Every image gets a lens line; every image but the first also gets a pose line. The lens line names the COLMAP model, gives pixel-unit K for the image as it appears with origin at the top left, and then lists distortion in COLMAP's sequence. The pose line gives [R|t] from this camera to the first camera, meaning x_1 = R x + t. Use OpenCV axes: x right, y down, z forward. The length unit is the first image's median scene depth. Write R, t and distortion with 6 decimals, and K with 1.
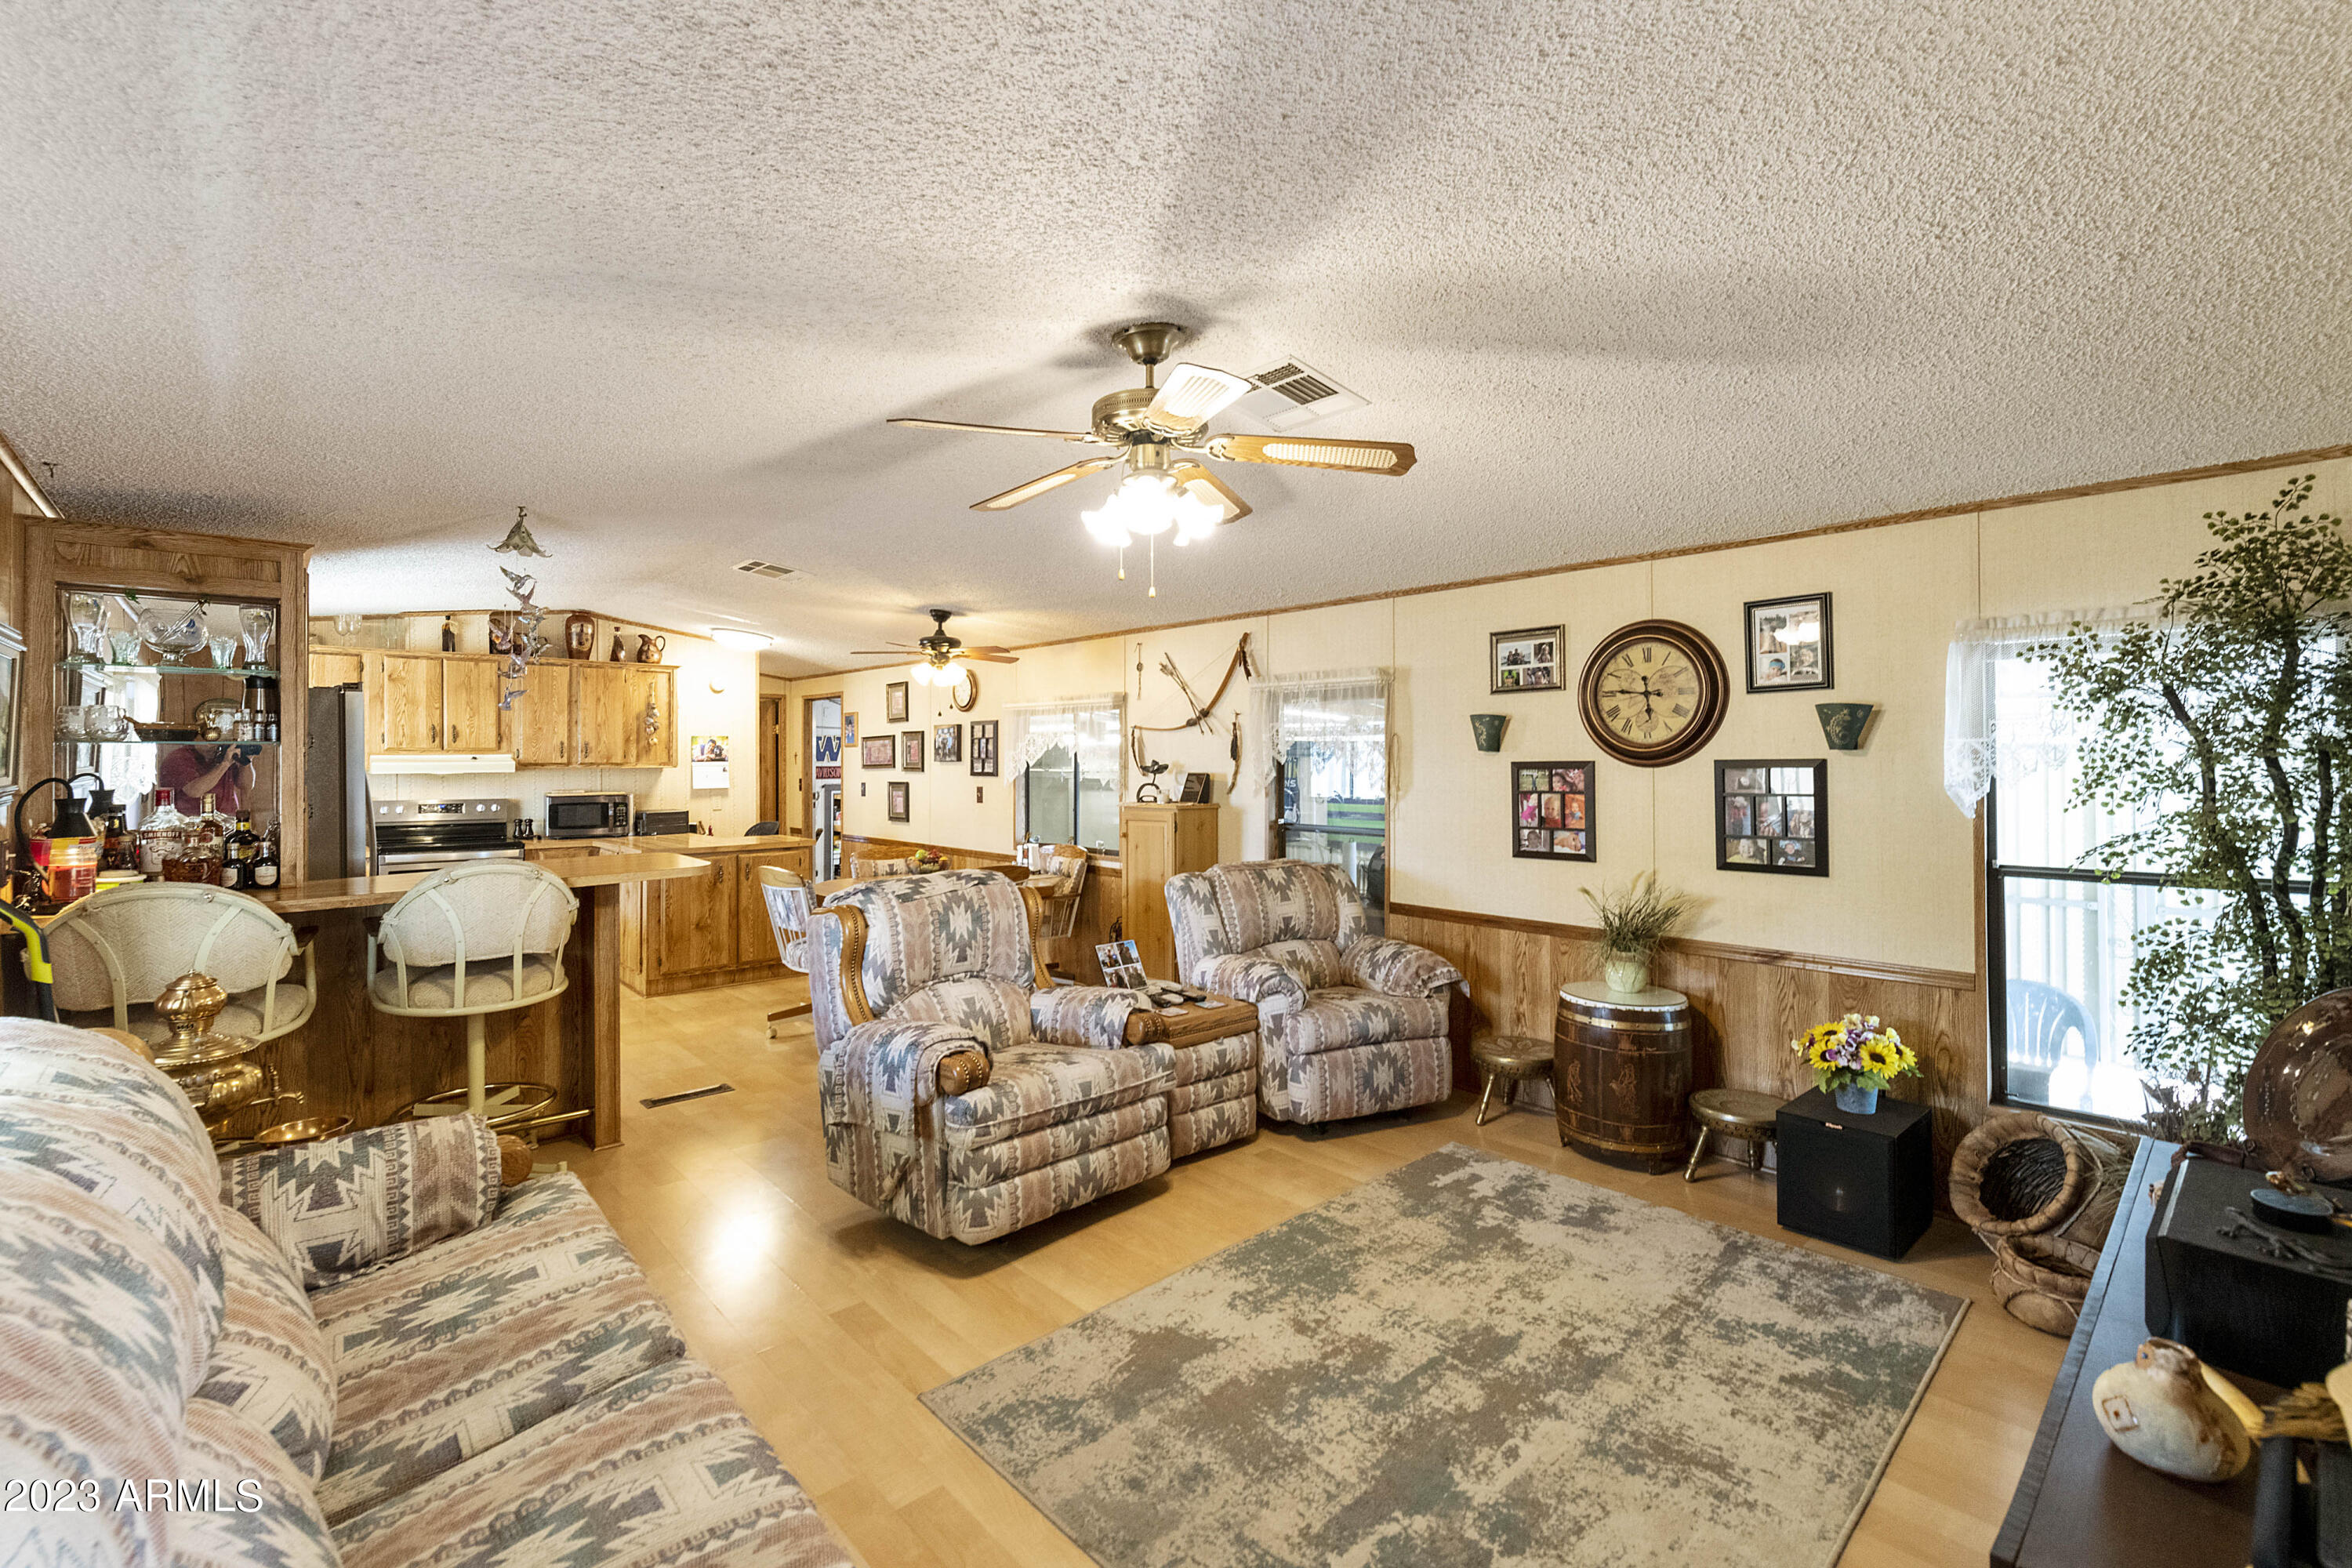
lens RADIAL K [[947.6, 0, 1109.1], [0, 947.6, 763.8], [0, 0, 1]] dist [0.000184, 0.000054]
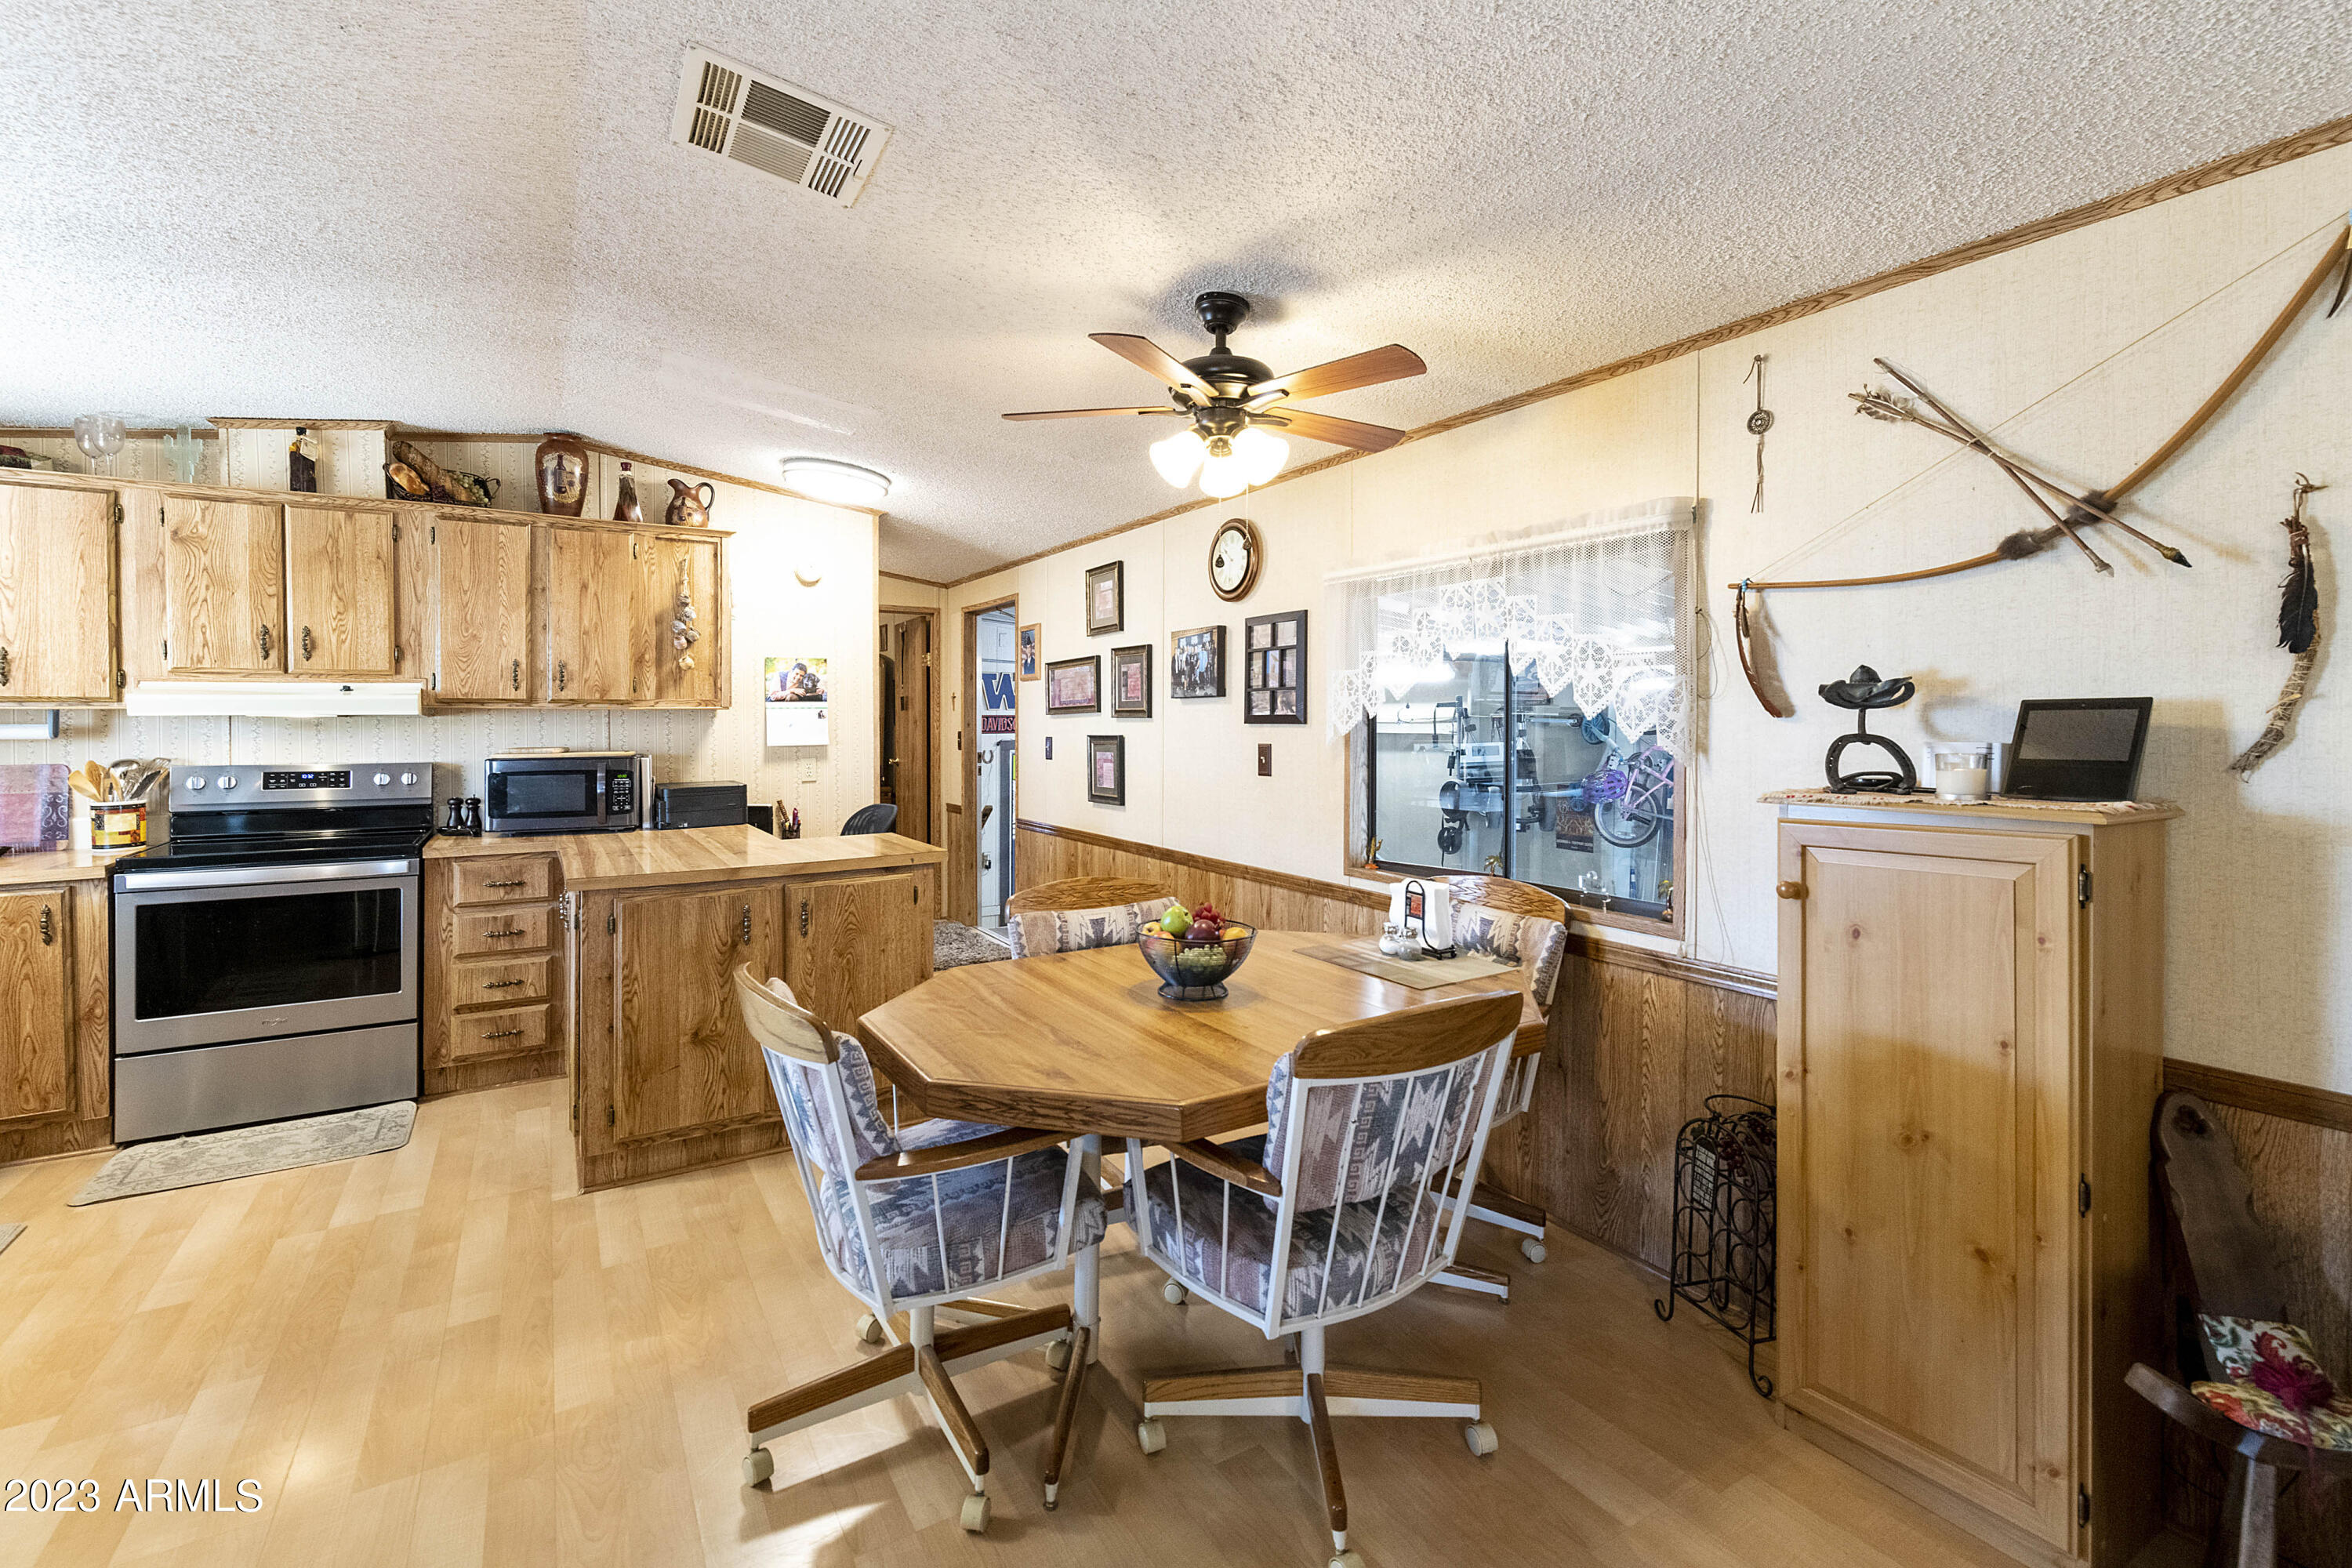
lens RADIAL K [[1018.7, 0, 1187.7], [0, 1018.7, 726.1], [0, 0, 1]] dist [0.002259, 0.000132]
pose [[0.991798, 0.001120, -0.127807, -0.105696], [-0.000506, 0.999988, 0.004834, 0.011517], [0.127811, -0.004730, 0.991787, 0.441363]]
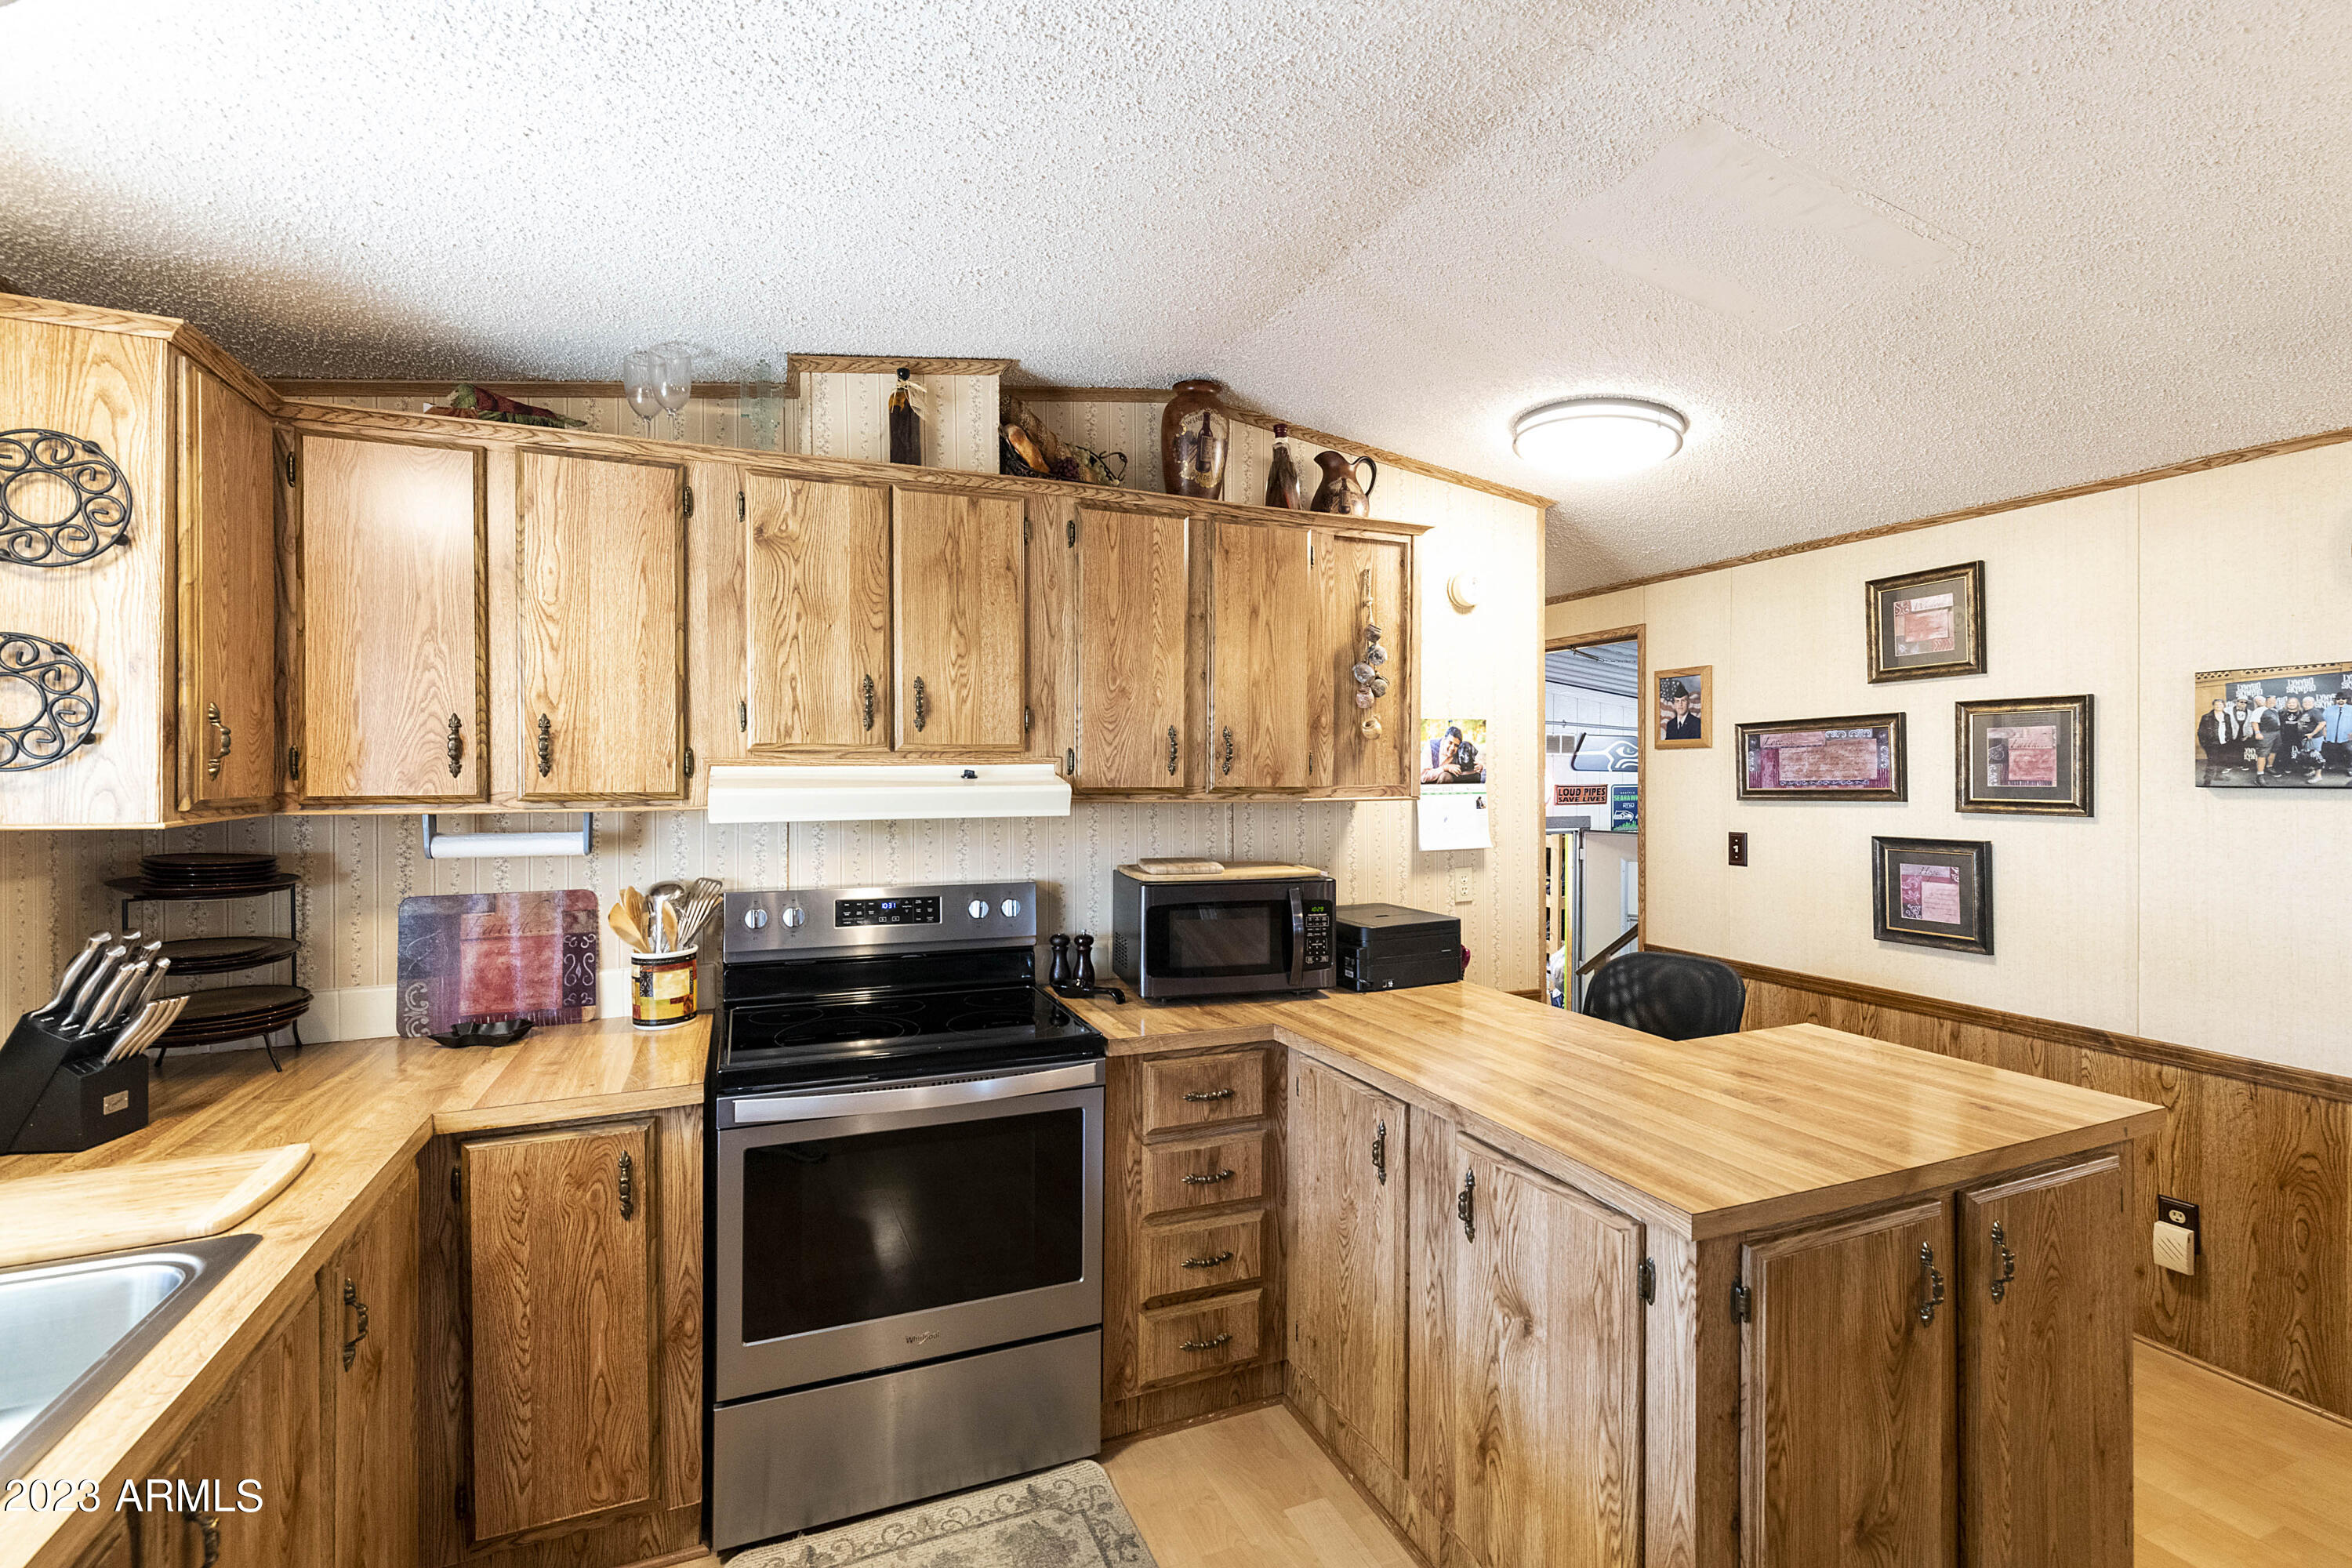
lens RADIAL K [[1036.1, 0, 1174.0], [0, 1036.1, 771.9], [0, 0, 1]] dist [0.002942, 0.000035]
pose [[0.956578, 0.004122, -0.291447, -0.448988], [-0.004740, 0.999988, -0.001413, -0.006272], [0.291438, 0.002733, 0.956586, 0.607252]]
